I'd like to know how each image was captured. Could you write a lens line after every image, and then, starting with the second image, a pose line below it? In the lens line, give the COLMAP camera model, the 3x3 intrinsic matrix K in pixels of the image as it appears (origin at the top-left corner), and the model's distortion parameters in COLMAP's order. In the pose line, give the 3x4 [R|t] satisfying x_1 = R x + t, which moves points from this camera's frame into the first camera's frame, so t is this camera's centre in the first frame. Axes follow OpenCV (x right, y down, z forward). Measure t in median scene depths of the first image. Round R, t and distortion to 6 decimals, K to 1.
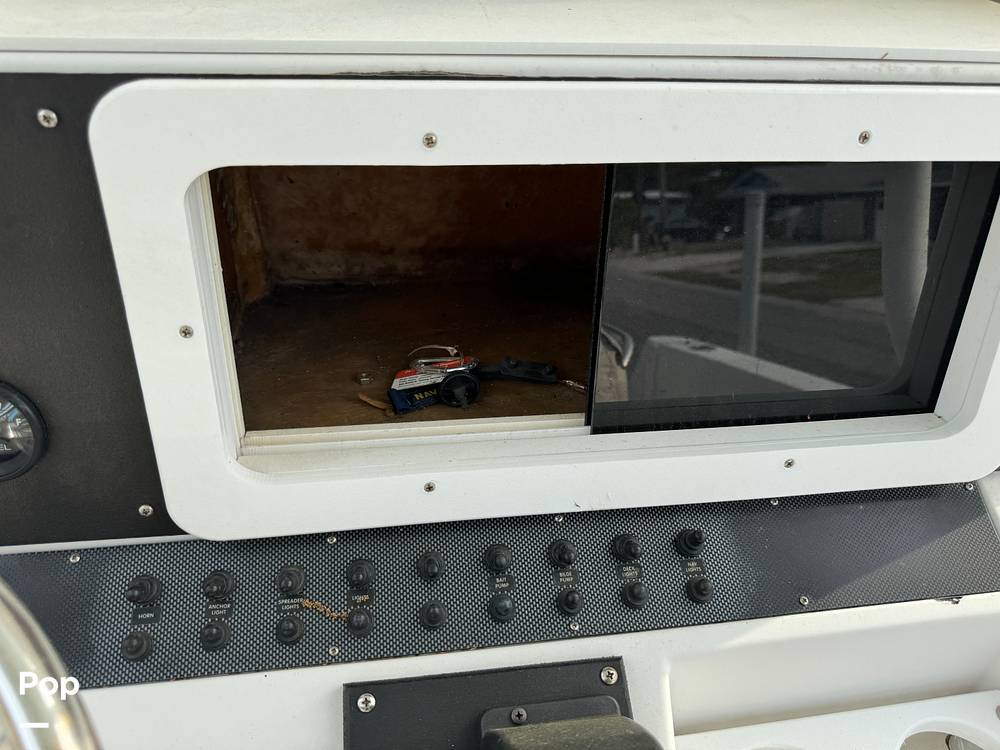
lens RADIAL K [[710.8, 0, 496.7], [0, 710.8, 373.0], [0, 0, 1]] dist [0.015946, -0.033014]
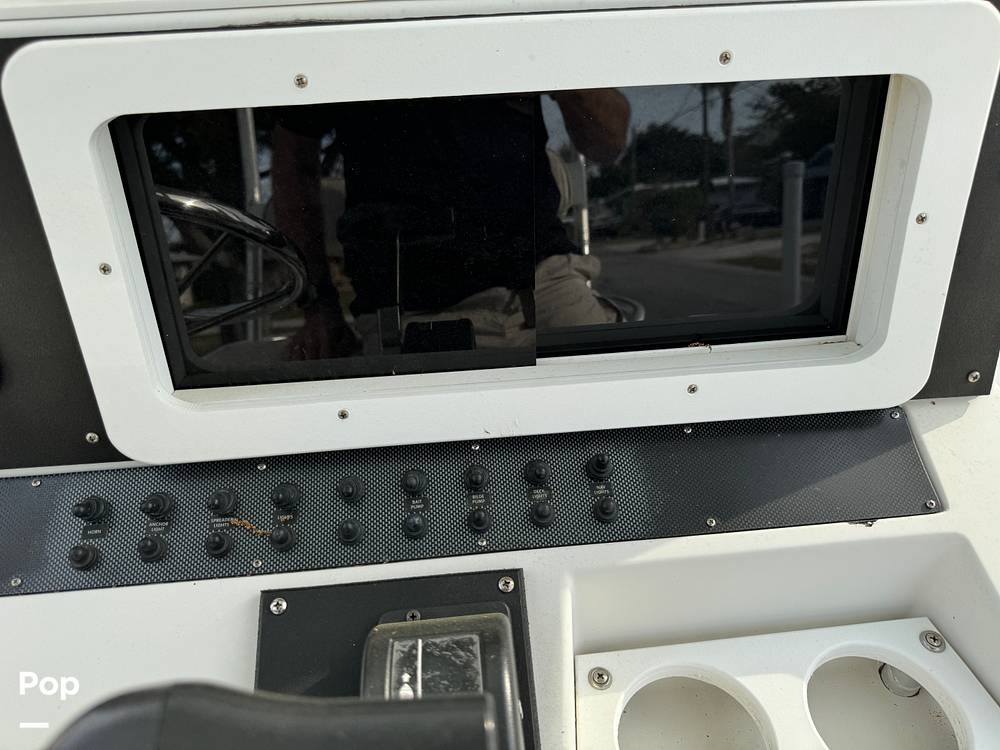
lens RADIAL K [[710.8, 0, 529.7], [0, 710.8, 383.9], [0, 0, 1]] dist [0.015946, -0.033014]
pose [[0.996378, -0.021589, -0.082244, 0.269617], [0.022539, 0.999689, 0.010631, 0.107287], [0.081989, -0.012446, 0.996555, -0.049181]]
